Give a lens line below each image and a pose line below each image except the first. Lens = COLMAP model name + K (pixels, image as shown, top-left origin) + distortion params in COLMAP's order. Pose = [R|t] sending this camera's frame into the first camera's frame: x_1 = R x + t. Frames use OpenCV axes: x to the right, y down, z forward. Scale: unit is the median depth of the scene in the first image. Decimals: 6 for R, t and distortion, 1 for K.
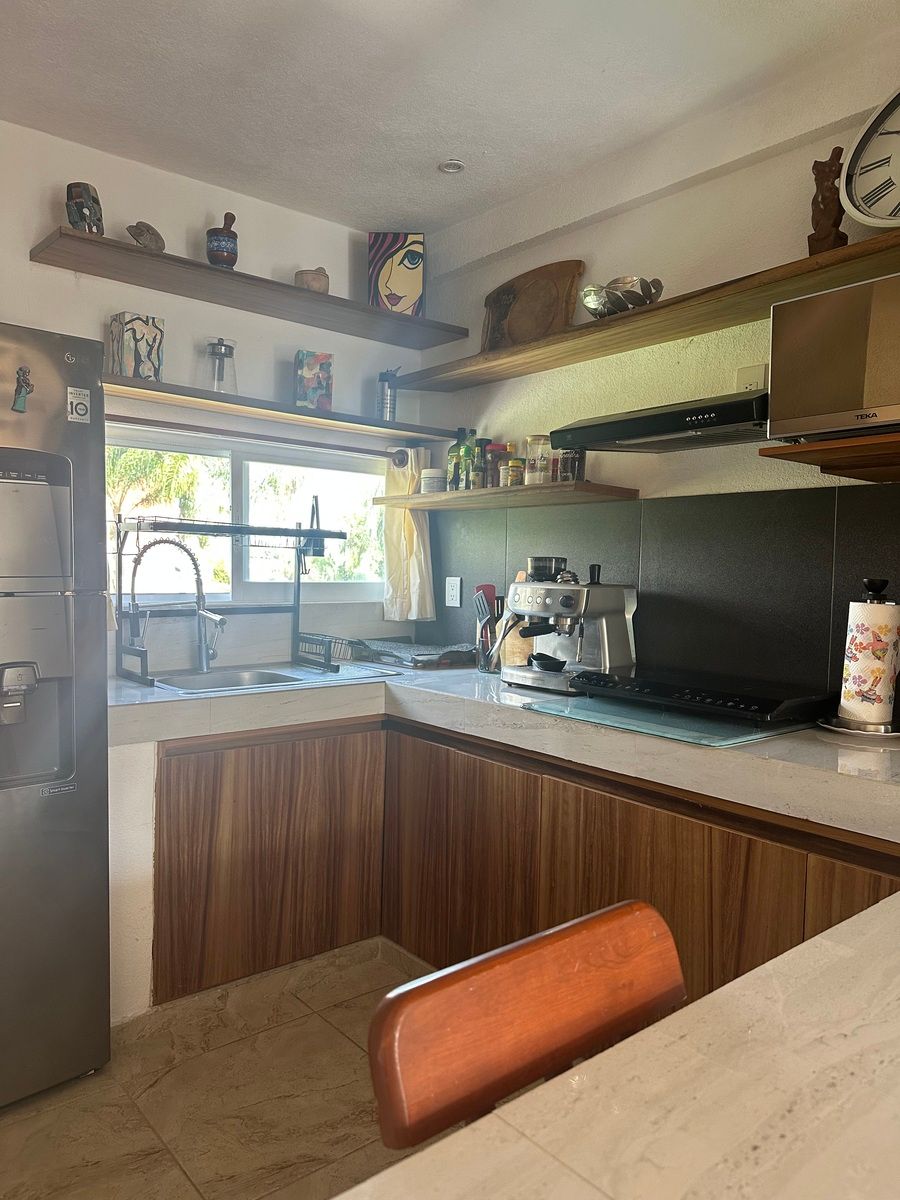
lens RADIAL K [[842.5, 0, 441.6], [0, 842.5, 606.3], [0, 0, 1]] dist [0.057007, -0.074274]
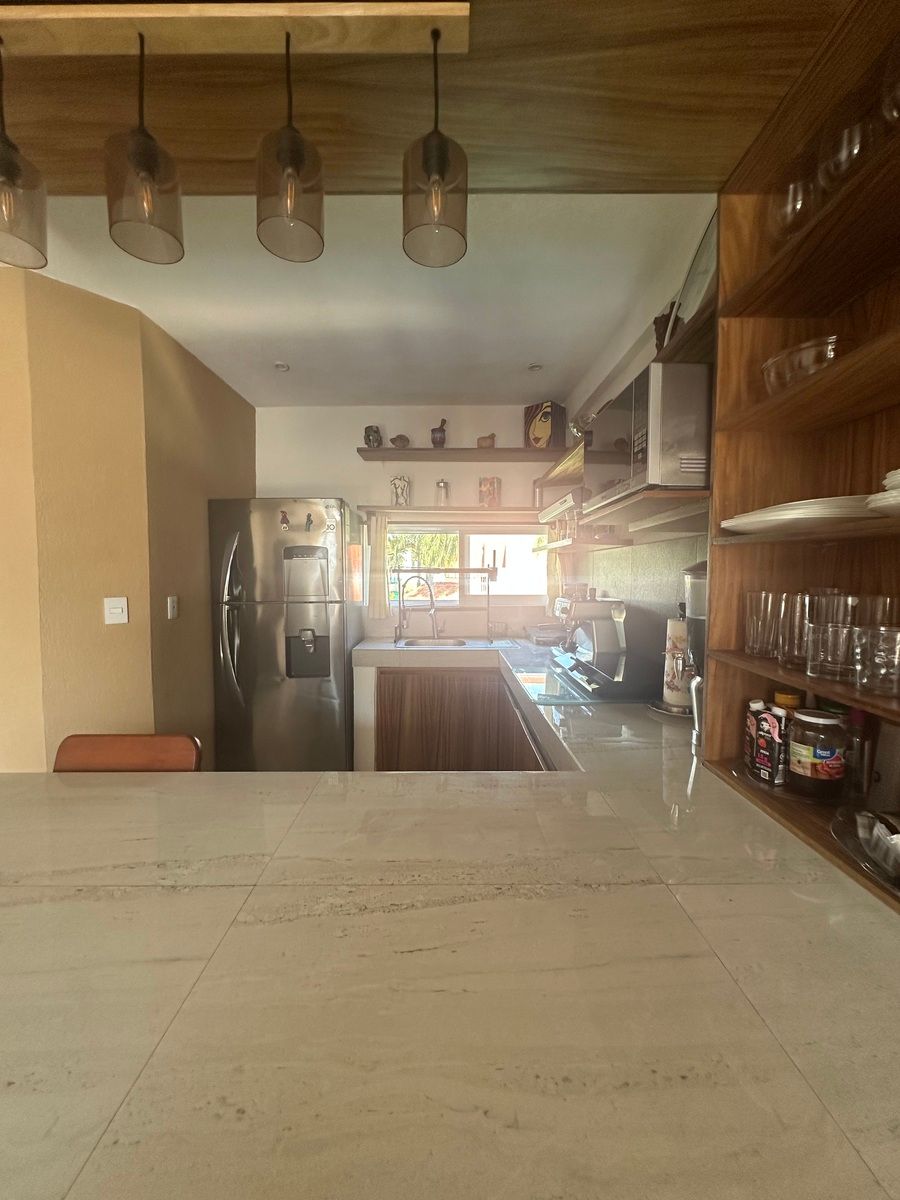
lens RADIAL K [[477.6, 0, 457.5], [0, 477.6, 601.6], [0, 0, 1]] dist [-0.002434, 0.000362]
pose [[0.783001, 0.019308, -0.621721, 0.653411], [-0.017842, 0.999804, 0.008579, -0.032677], [0.621764, 0.004376, 0.783192, 0.137083]]
